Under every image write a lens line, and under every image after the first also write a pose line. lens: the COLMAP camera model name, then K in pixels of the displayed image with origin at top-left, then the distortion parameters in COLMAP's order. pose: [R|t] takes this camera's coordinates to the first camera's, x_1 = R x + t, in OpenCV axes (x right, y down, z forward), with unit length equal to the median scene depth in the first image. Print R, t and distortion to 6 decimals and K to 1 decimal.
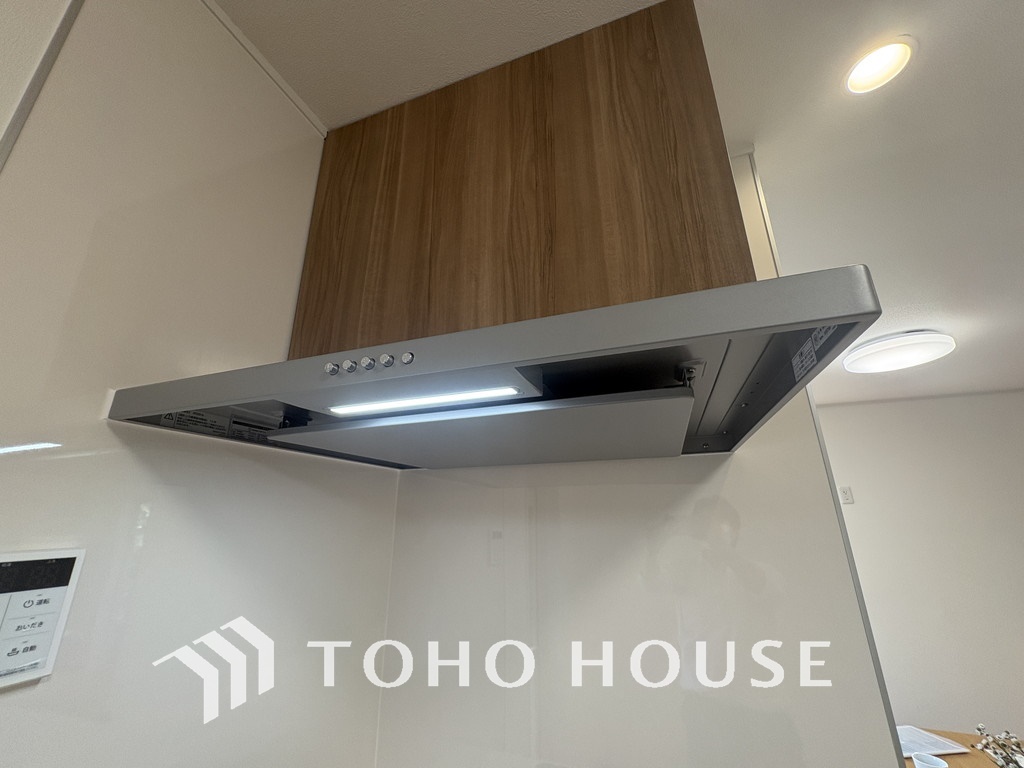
lens RADIAL K [[408.8, 0, 512.3], [0, 408.8, 386.1], [0, 0, 1]] dist [0.000331, -0.000048]
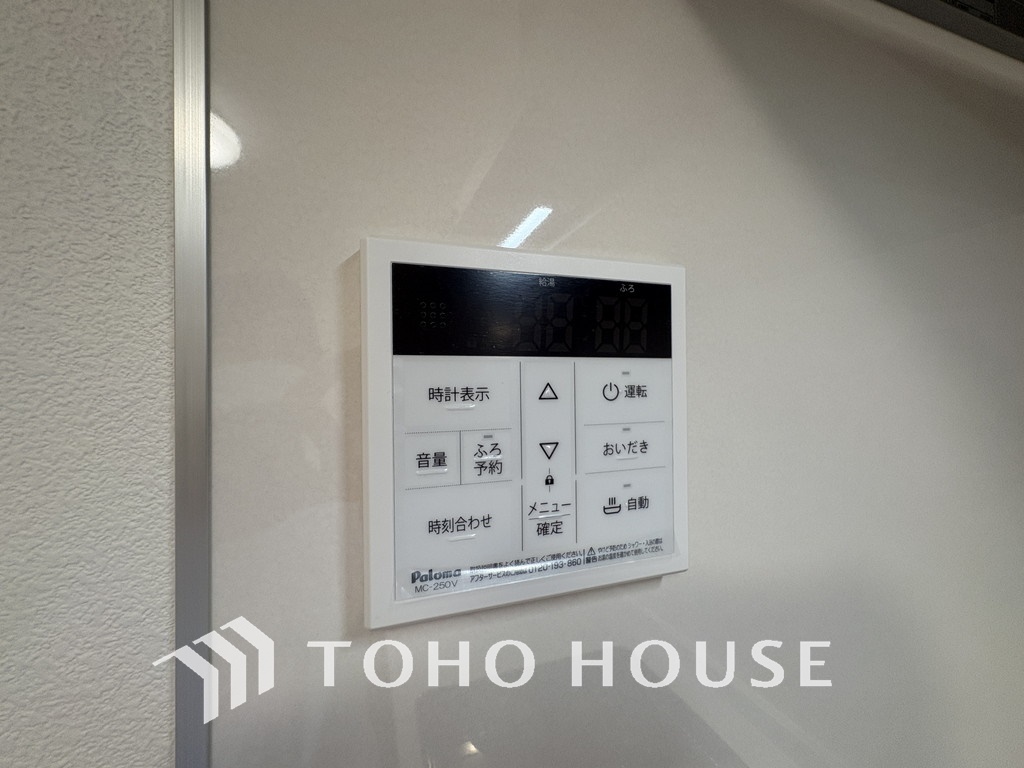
lens RADIAL K [[408.8, 0, 509.3], [0, 408.8, 380.9], [0, 0, 1]] dist [0.000331, -0.000048]
pose [[0.628584, 0.002195, -0.777738, -0.955050], [0.247031, 0.947649, 0.202330, 0.426151], [0.737467, -0.319306, 0.595135, 0.718329]]
